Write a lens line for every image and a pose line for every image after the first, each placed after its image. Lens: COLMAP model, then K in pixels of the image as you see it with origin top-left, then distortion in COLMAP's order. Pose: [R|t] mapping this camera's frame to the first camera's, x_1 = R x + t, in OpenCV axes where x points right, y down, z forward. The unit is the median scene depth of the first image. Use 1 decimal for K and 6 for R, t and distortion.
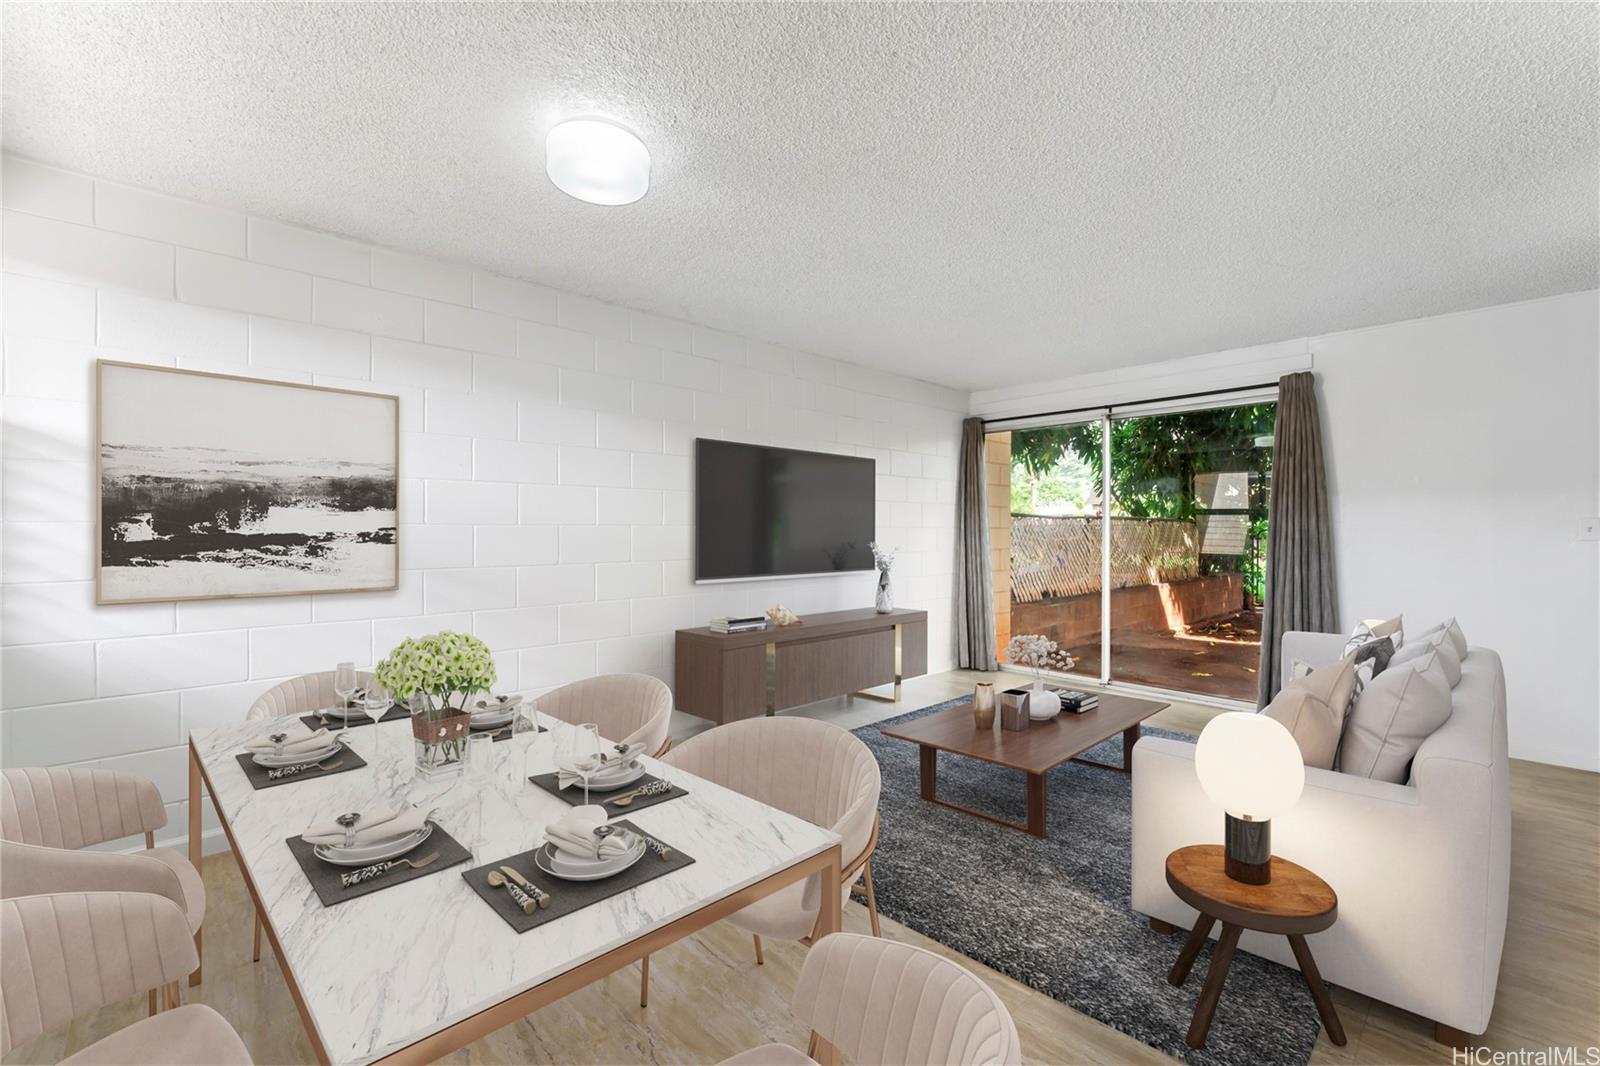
lens RADIAL K [[683.4, 0, 800.3], [0, 683.4, 526.9], [0, 0, 1]] dist [-0.004194, -0.000583]
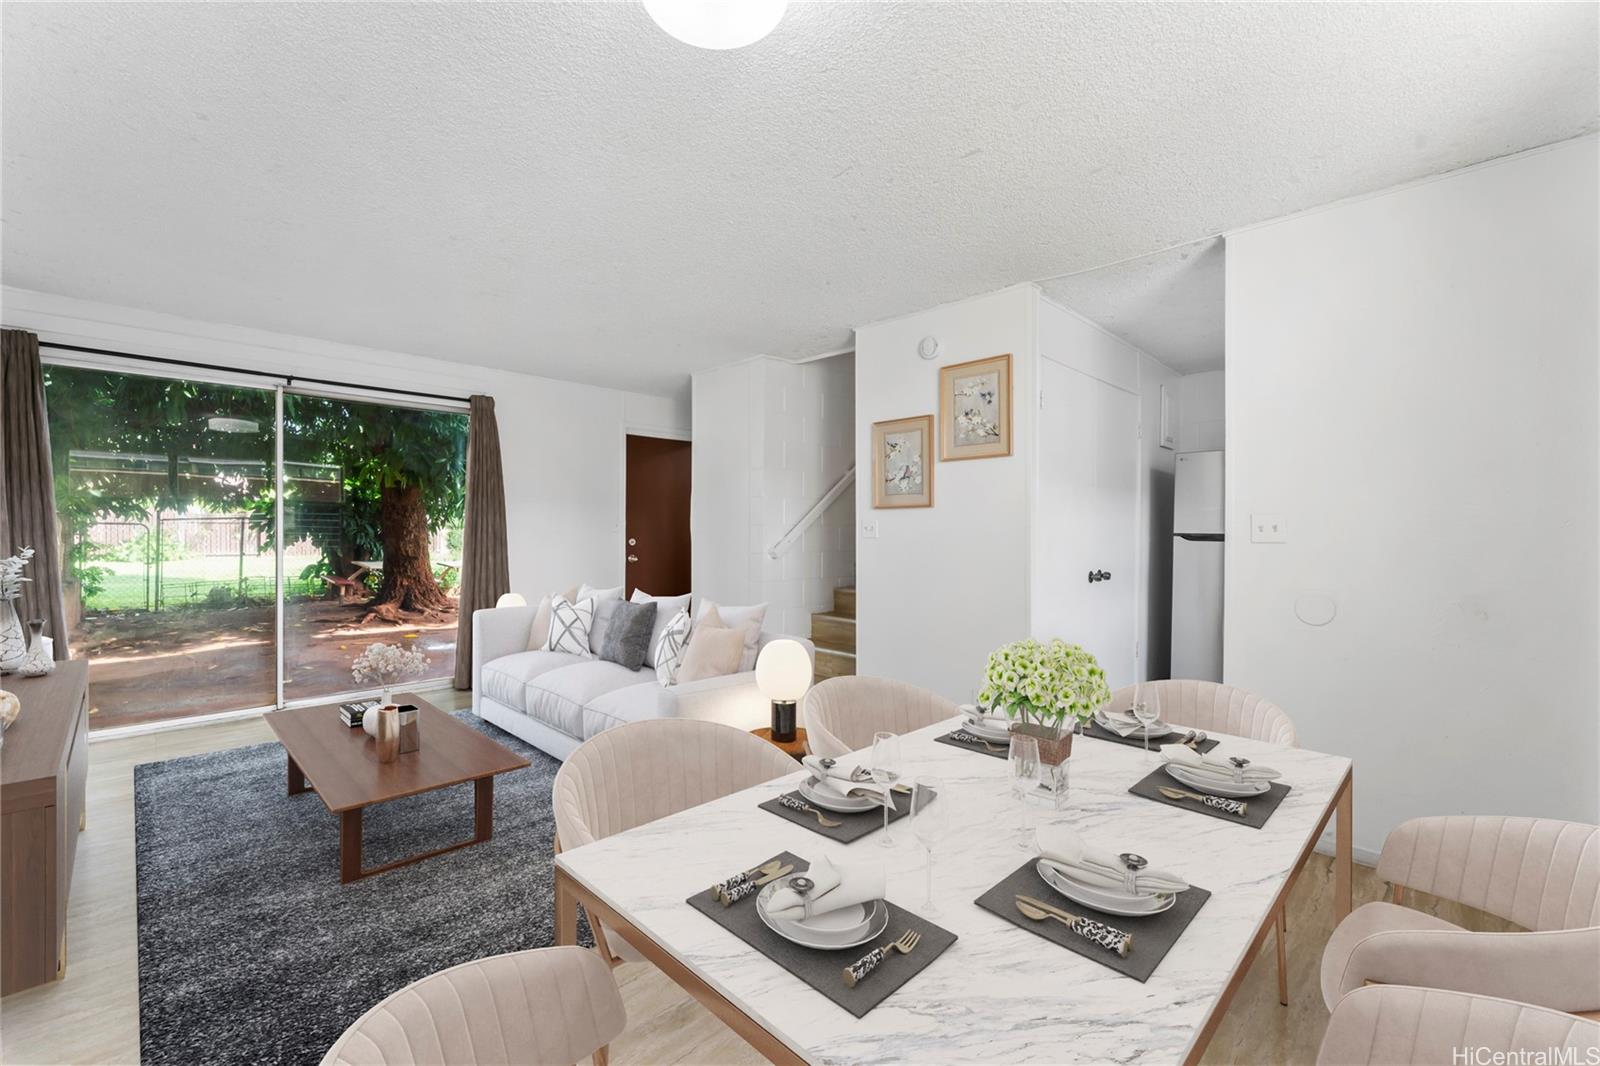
lens RADIAL K [[683.4, 0, 800.3], [0, 683.4, 526.9], [0, 0, 1]] dist [-0.004194, -0.000583]
pose [[0.020107, -0.001184, 0.999797, -0.476827], [-0.026841, 0.999638, 0.001724, -0.009601], [-0.999437, -0.026870, 0.020068, 0.412816]]
